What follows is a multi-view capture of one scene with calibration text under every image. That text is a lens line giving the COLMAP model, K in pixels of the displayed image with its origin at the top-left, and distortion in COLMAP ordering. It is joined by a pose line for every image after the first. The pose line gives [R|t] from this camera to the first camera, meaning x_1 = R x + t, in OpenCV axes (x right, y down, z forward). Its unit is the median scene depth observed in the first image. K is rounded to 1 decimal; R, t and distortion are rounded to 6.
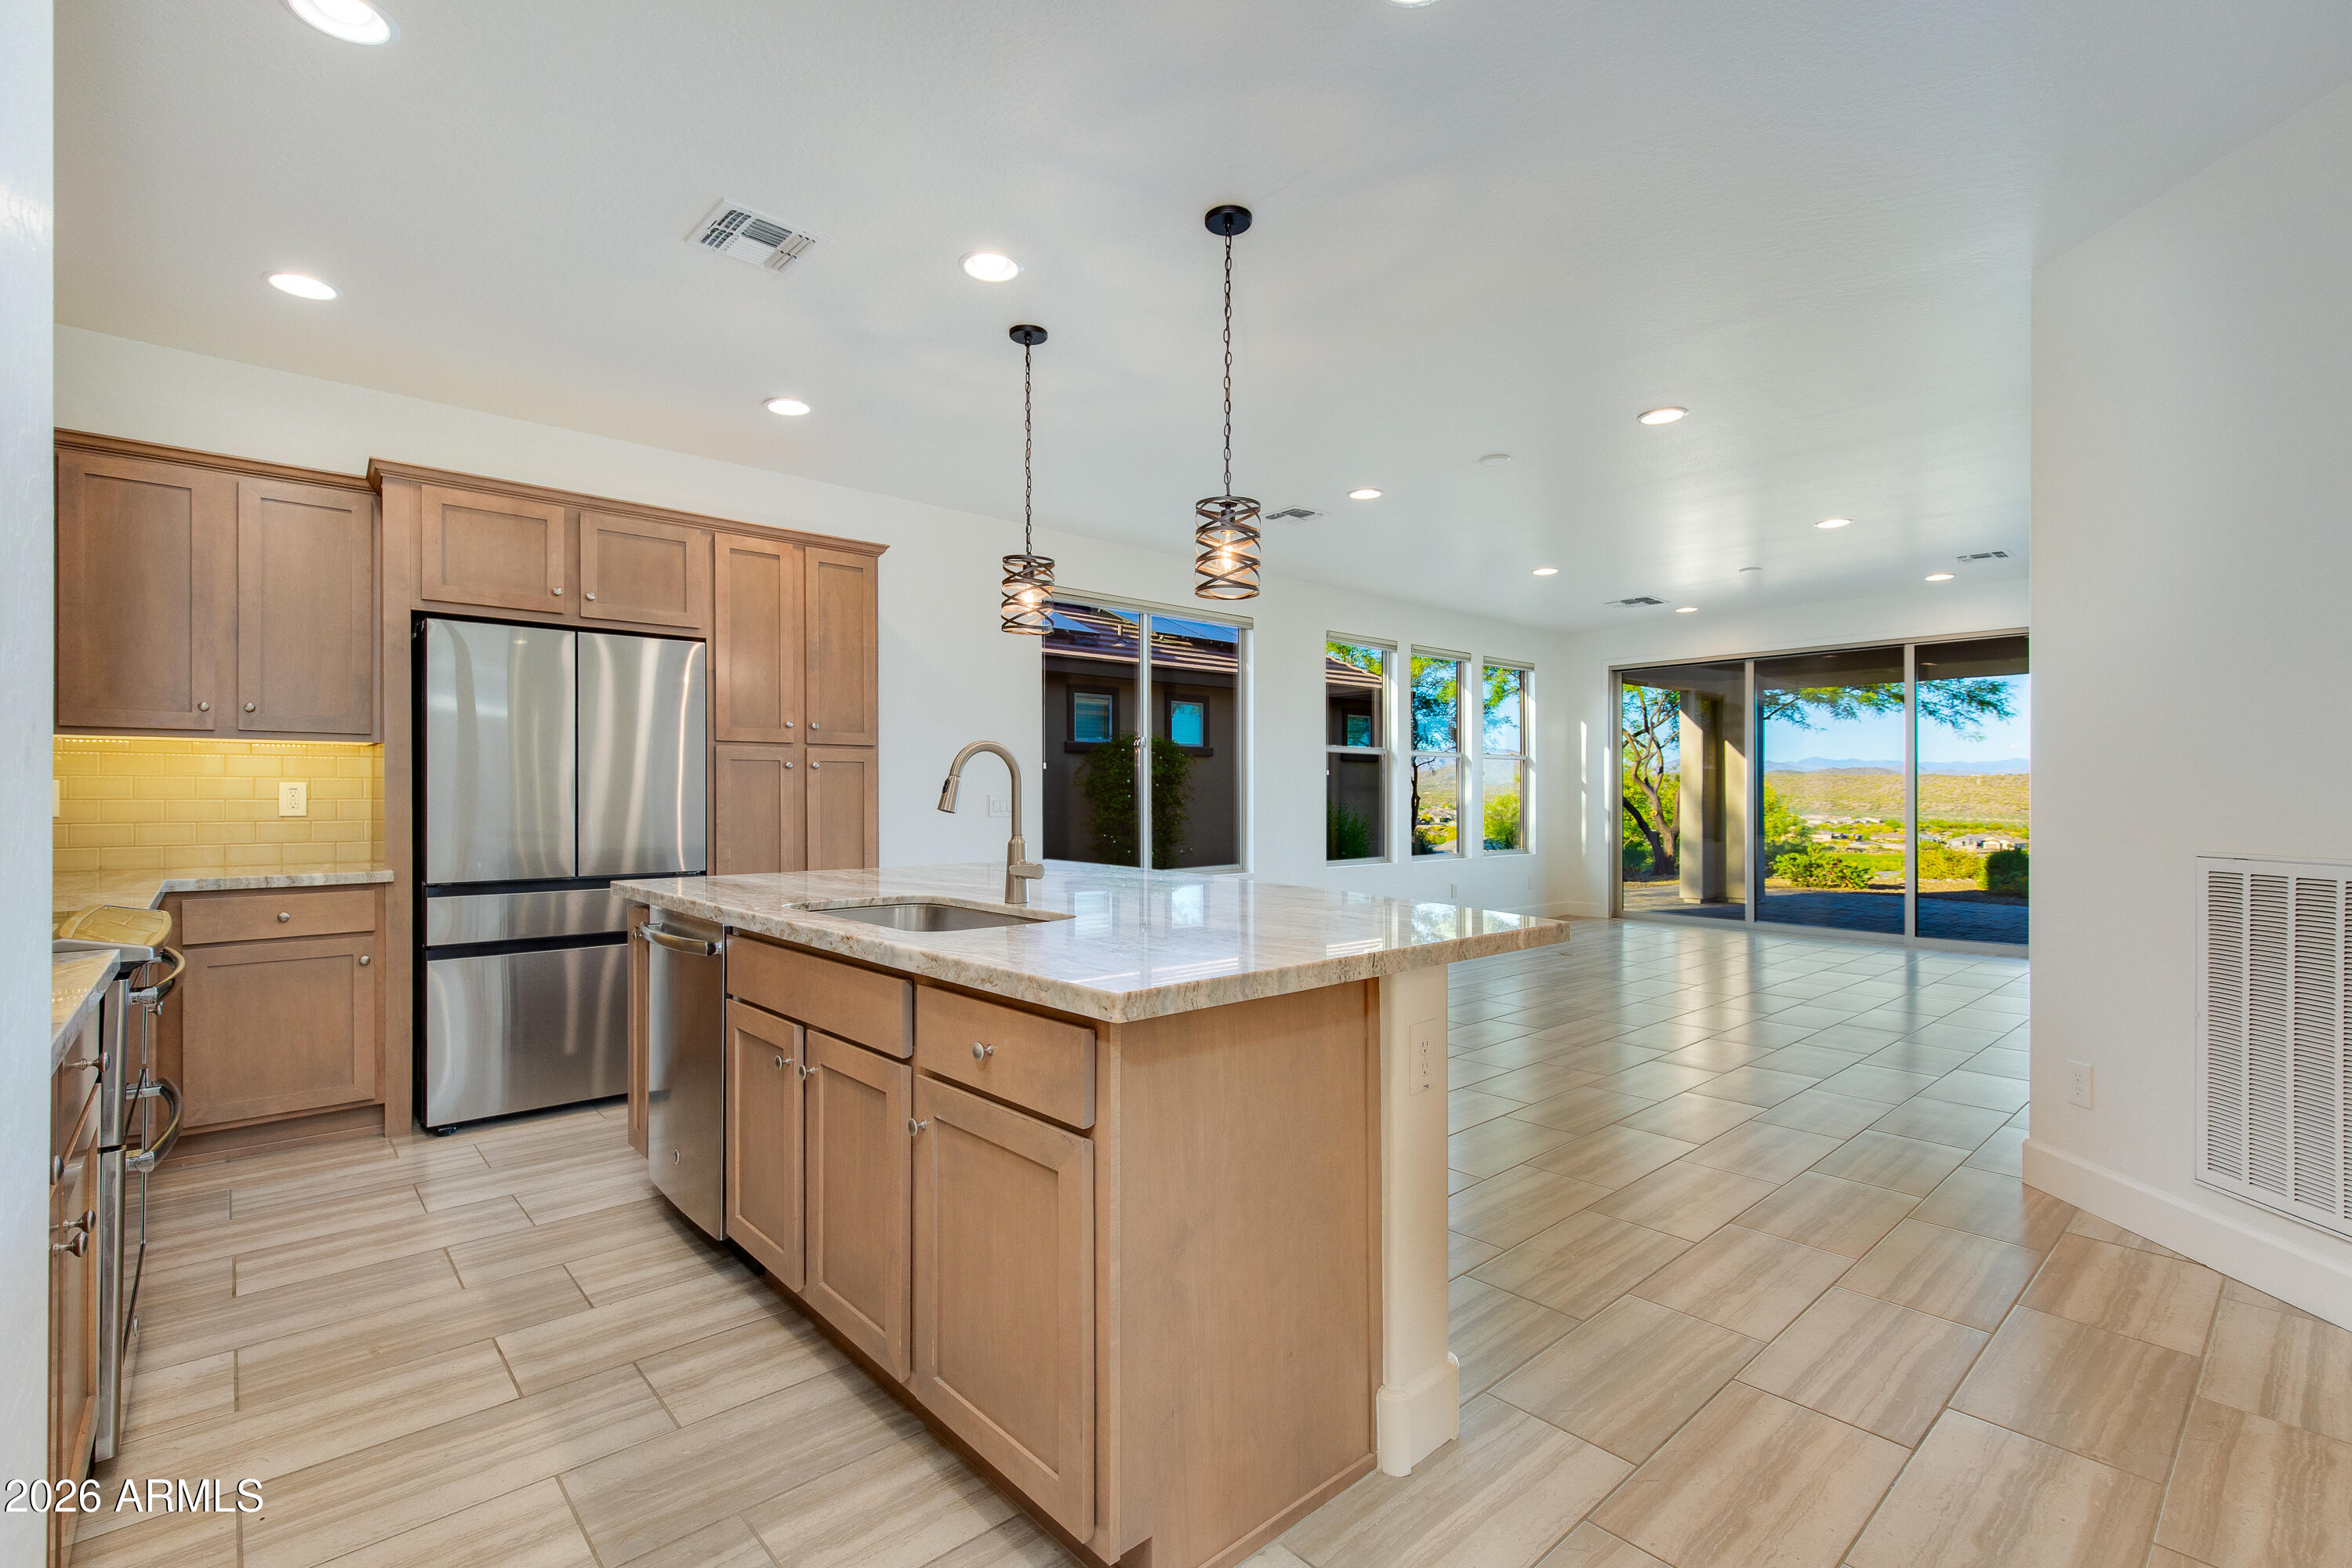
lens RADIAL K [[1093.6, 0, 1198.5], [0, 1093.6, 792.5], [0, 0, 1]] dist [0.012879, -0.003790]
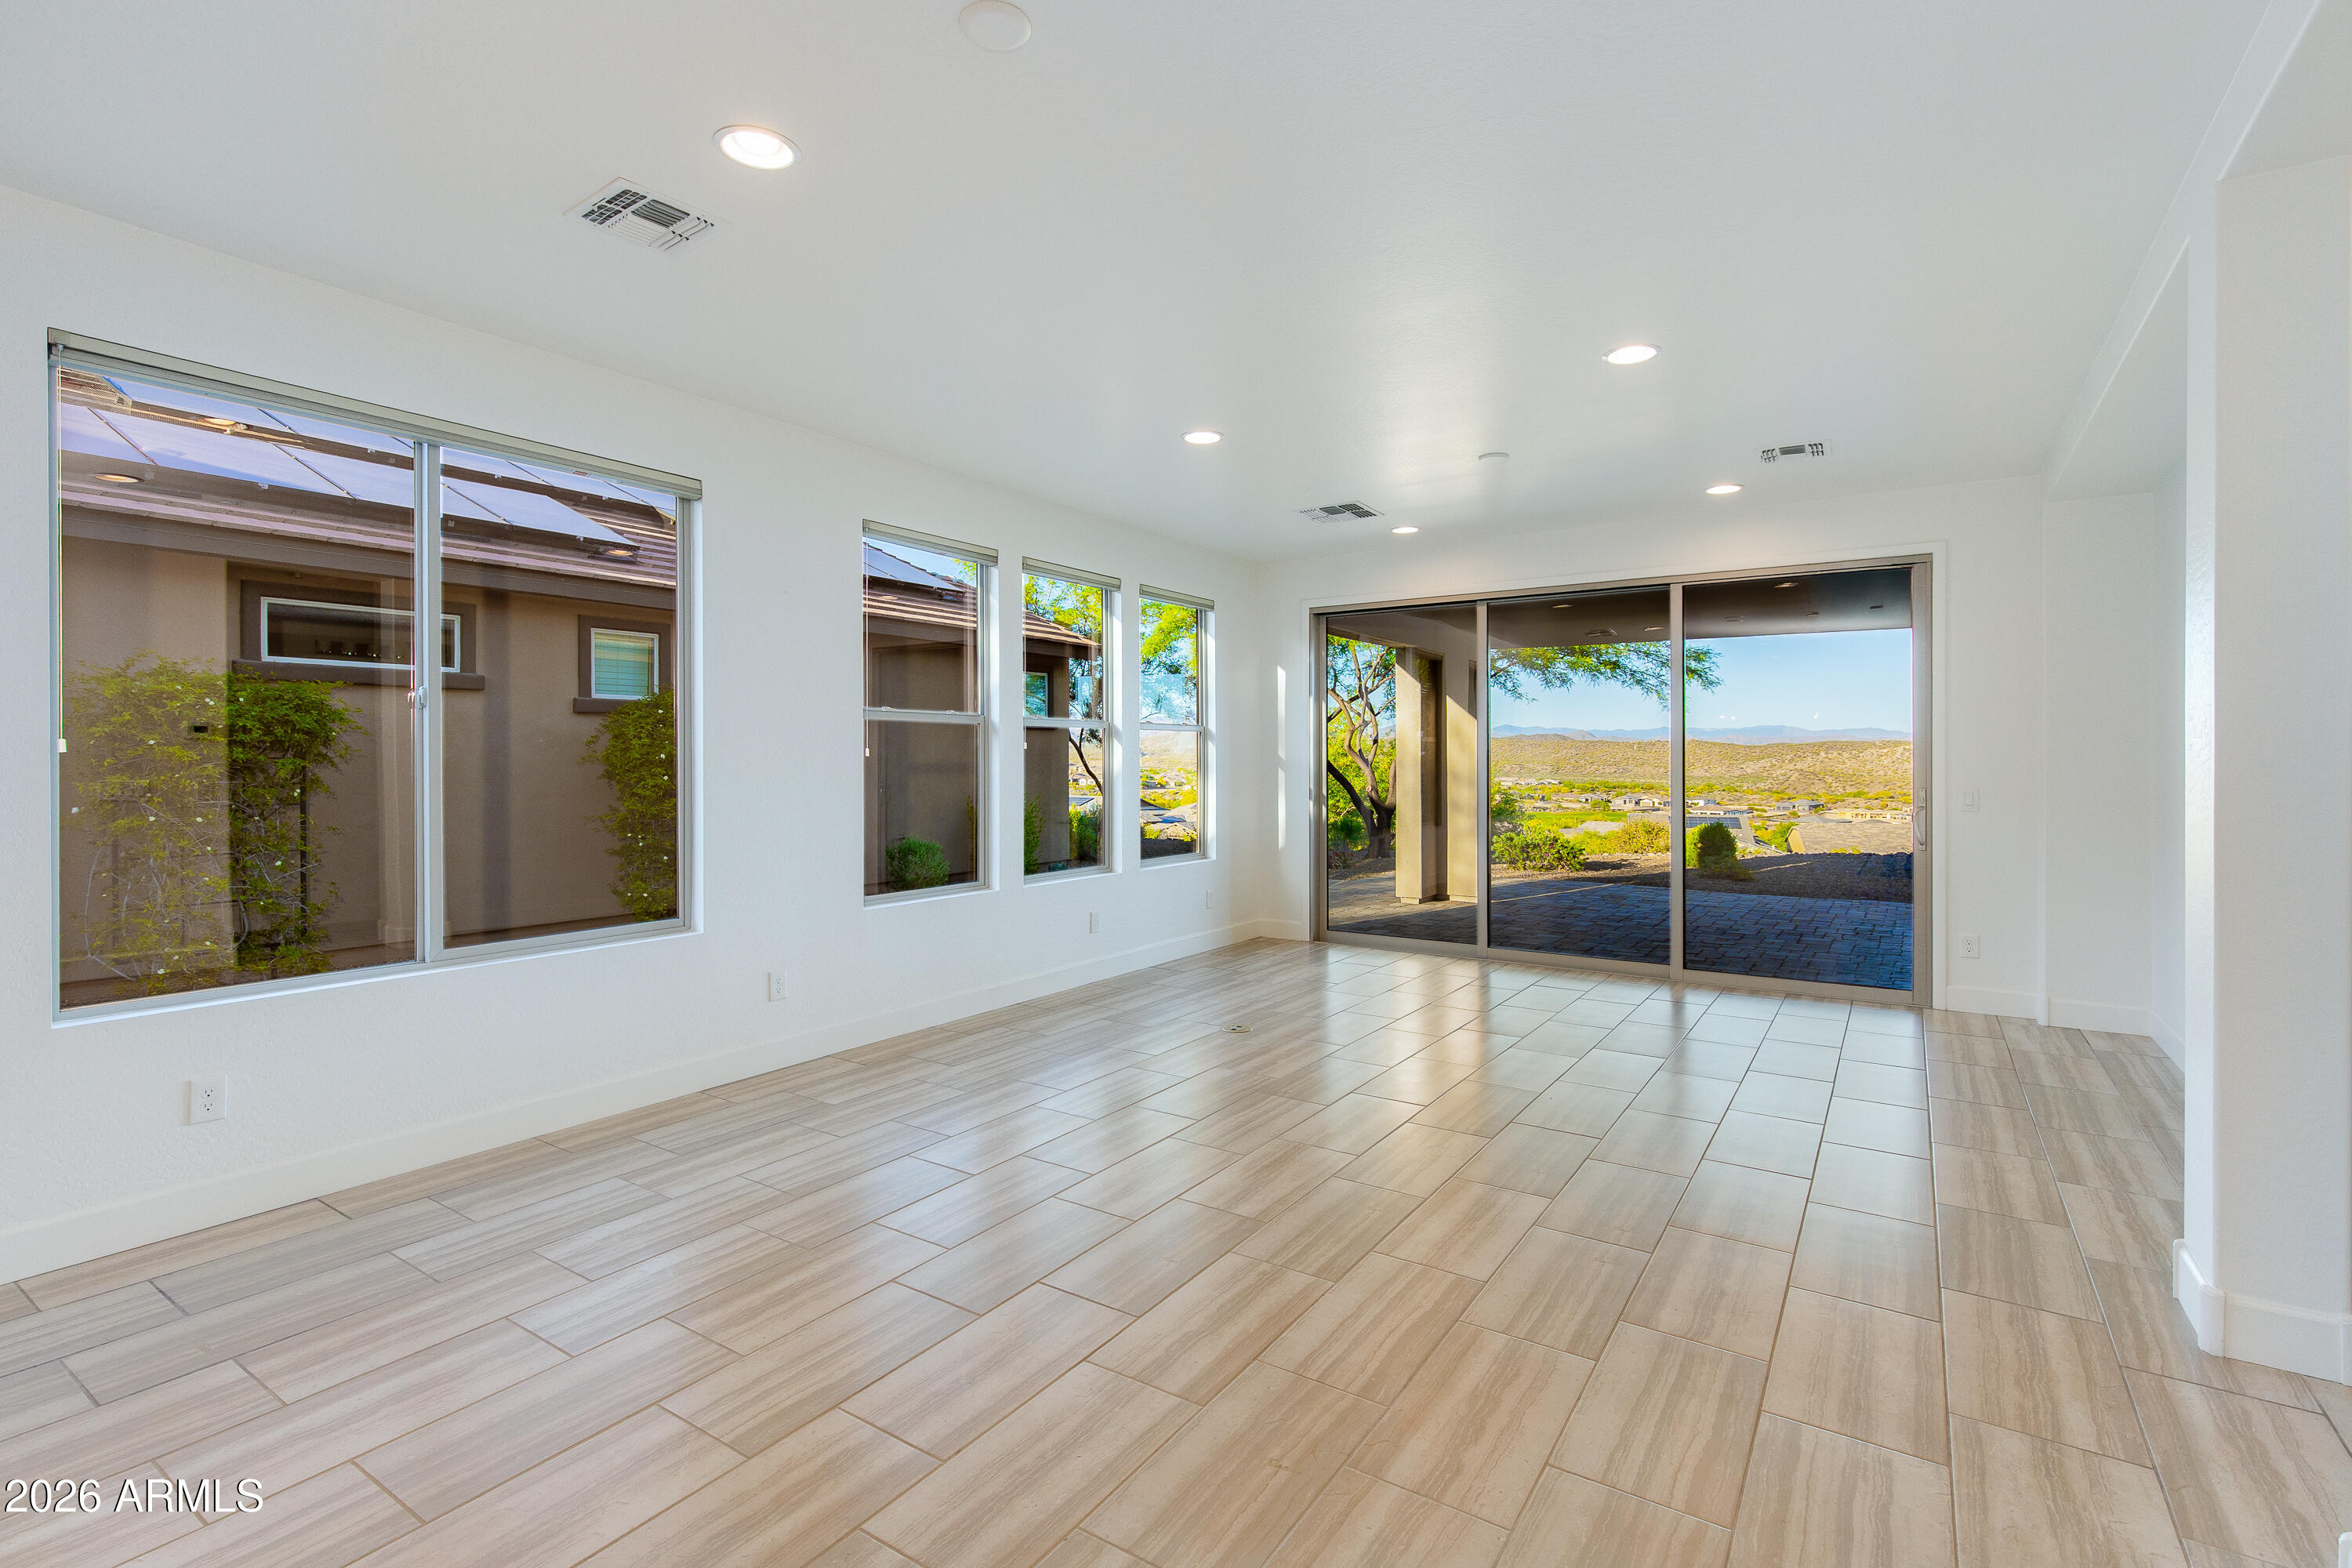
lens RADIAL K [[1093.6, 0, 1203.5], [0, 1093.6, 754.3], [0, 0, 1]] dist [0.012879, -0.003790]
pose [[0.971131, 0.001981, 0.238538, 0.323842], [-0.001545, 0.999997, -0.002013, -0.032694], [-0.238541, 0.001587, 0.971131, 0.747283]]
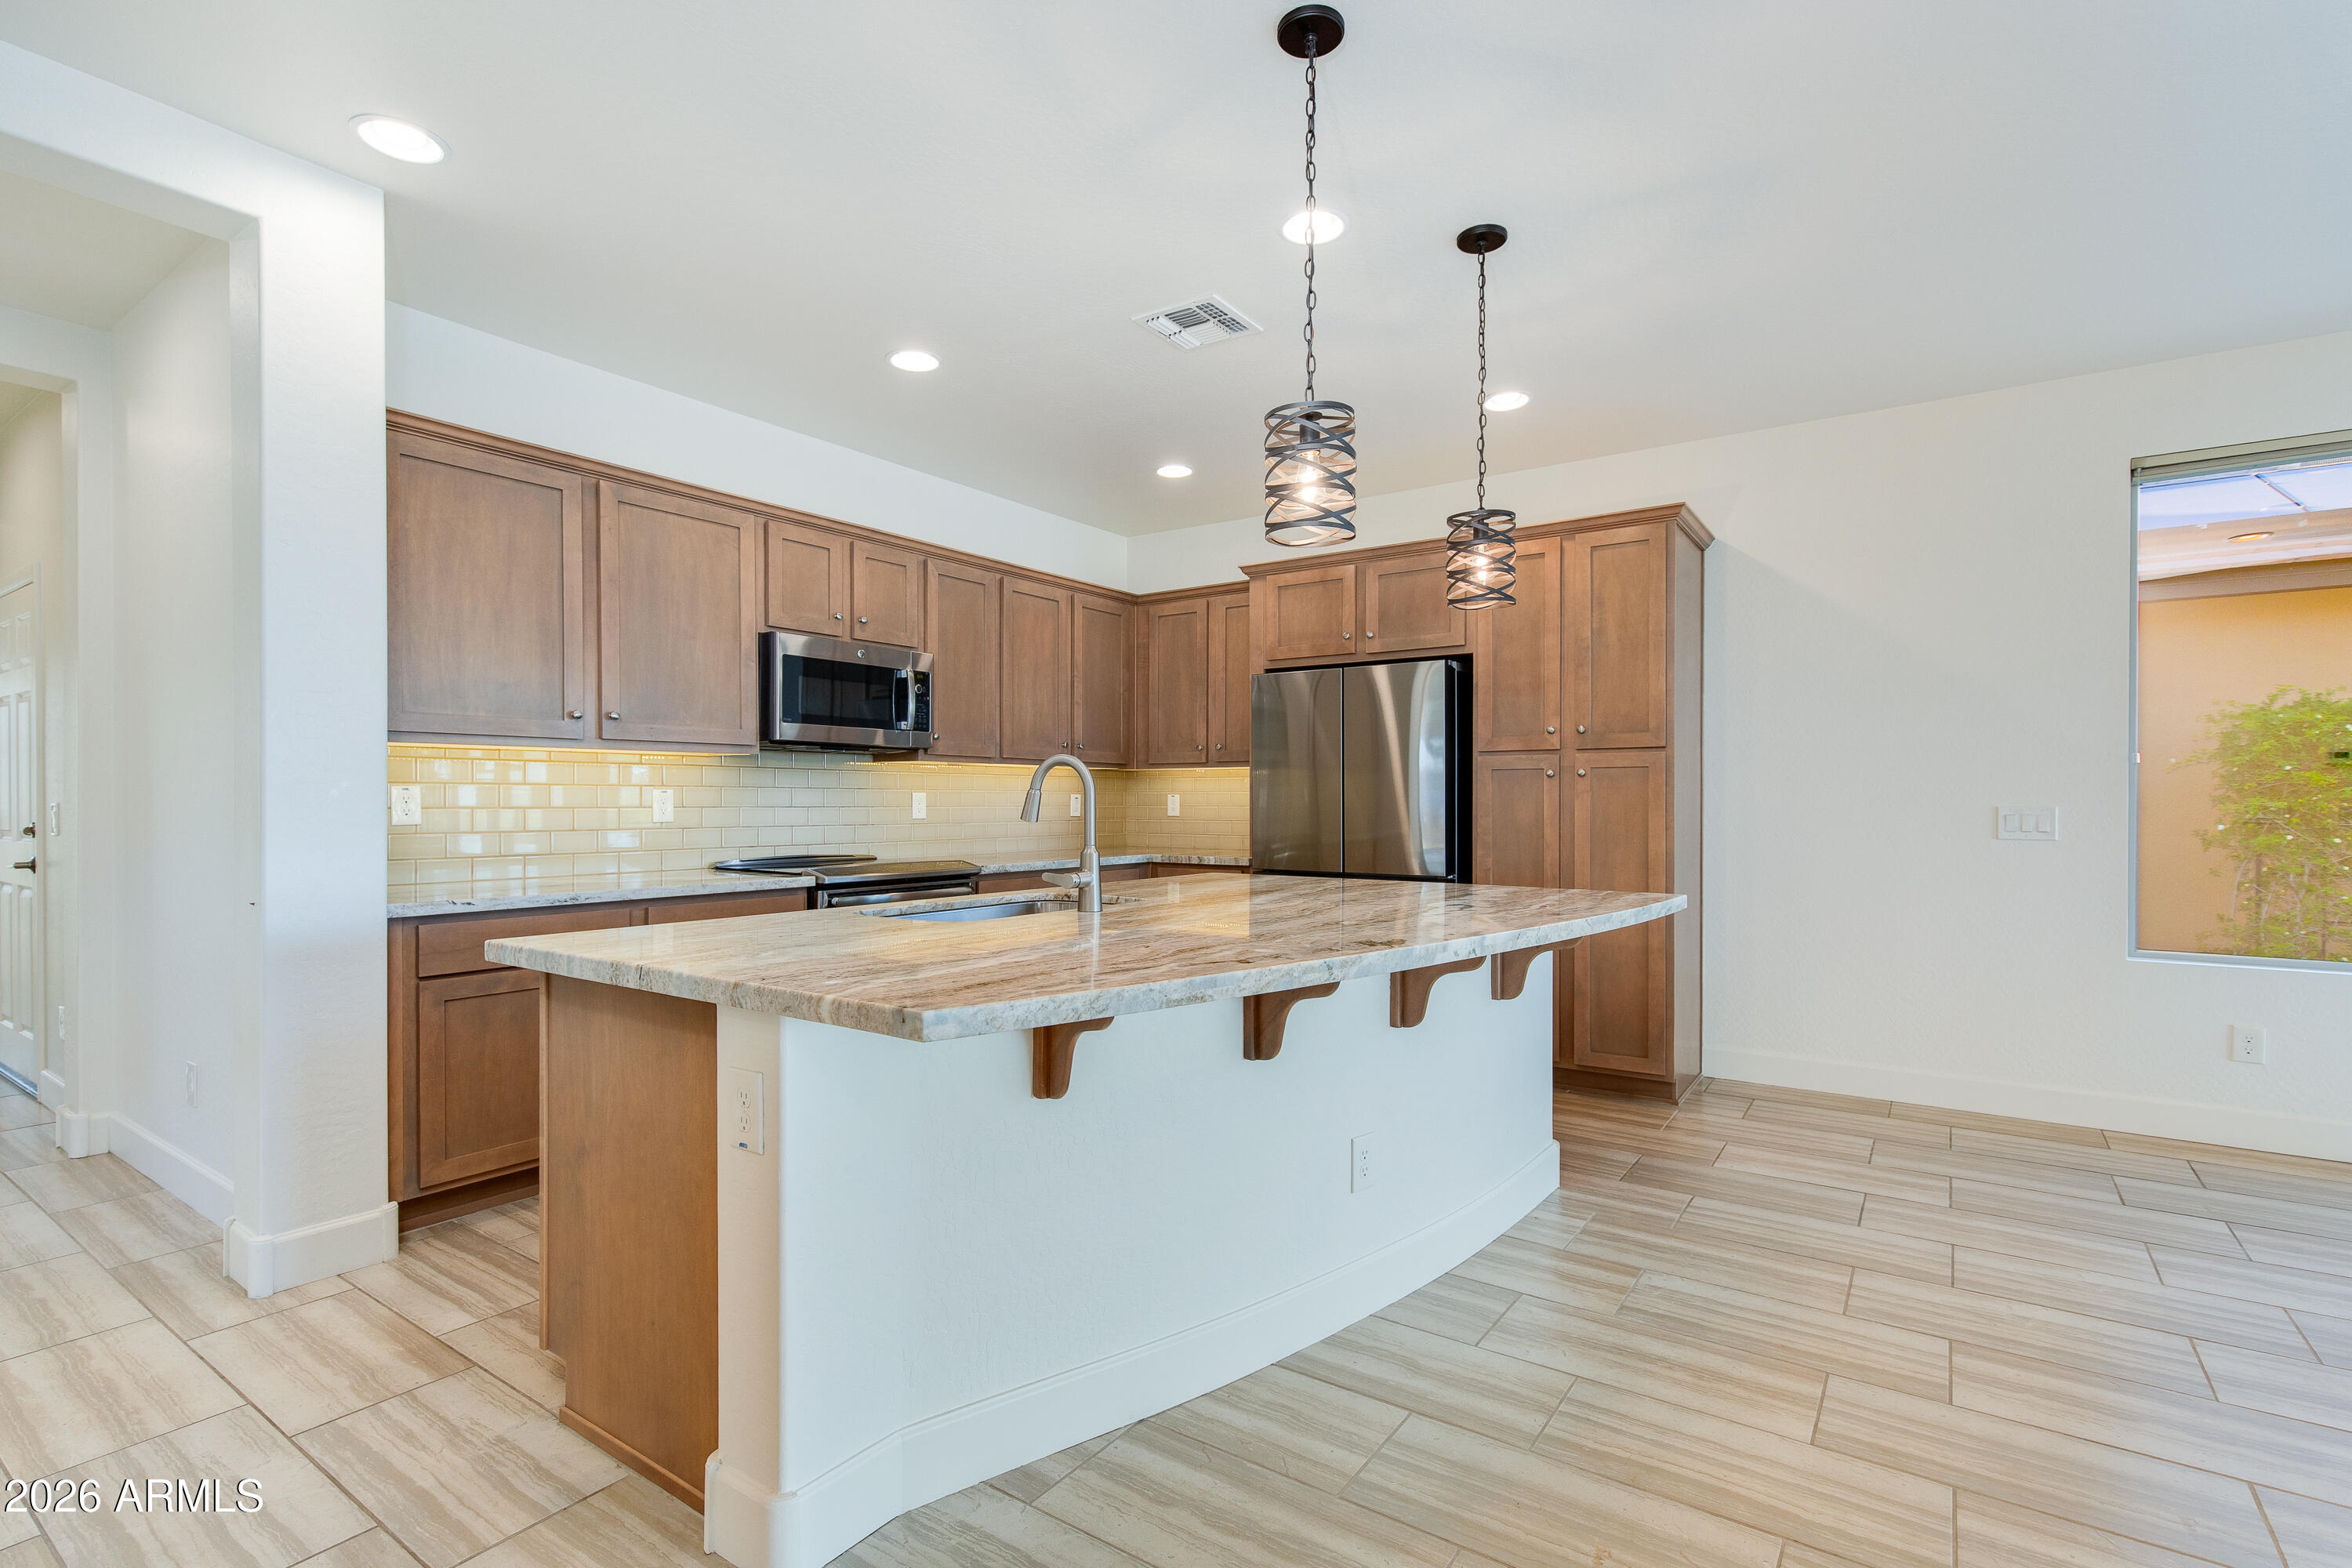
lens RADIAL K [[1086.0, 0, 1173.7], [0, 1086.0, 805.6], [0, 0, 1]] dist [0.002300, 0.000439]
pose [[0.201288, 0.004111, -0.979524, 0.555195], [0.000357, 0.999991, 0.004270, -0.001184], [0.979532, -0.001209, 0.201284, 0.578038]]
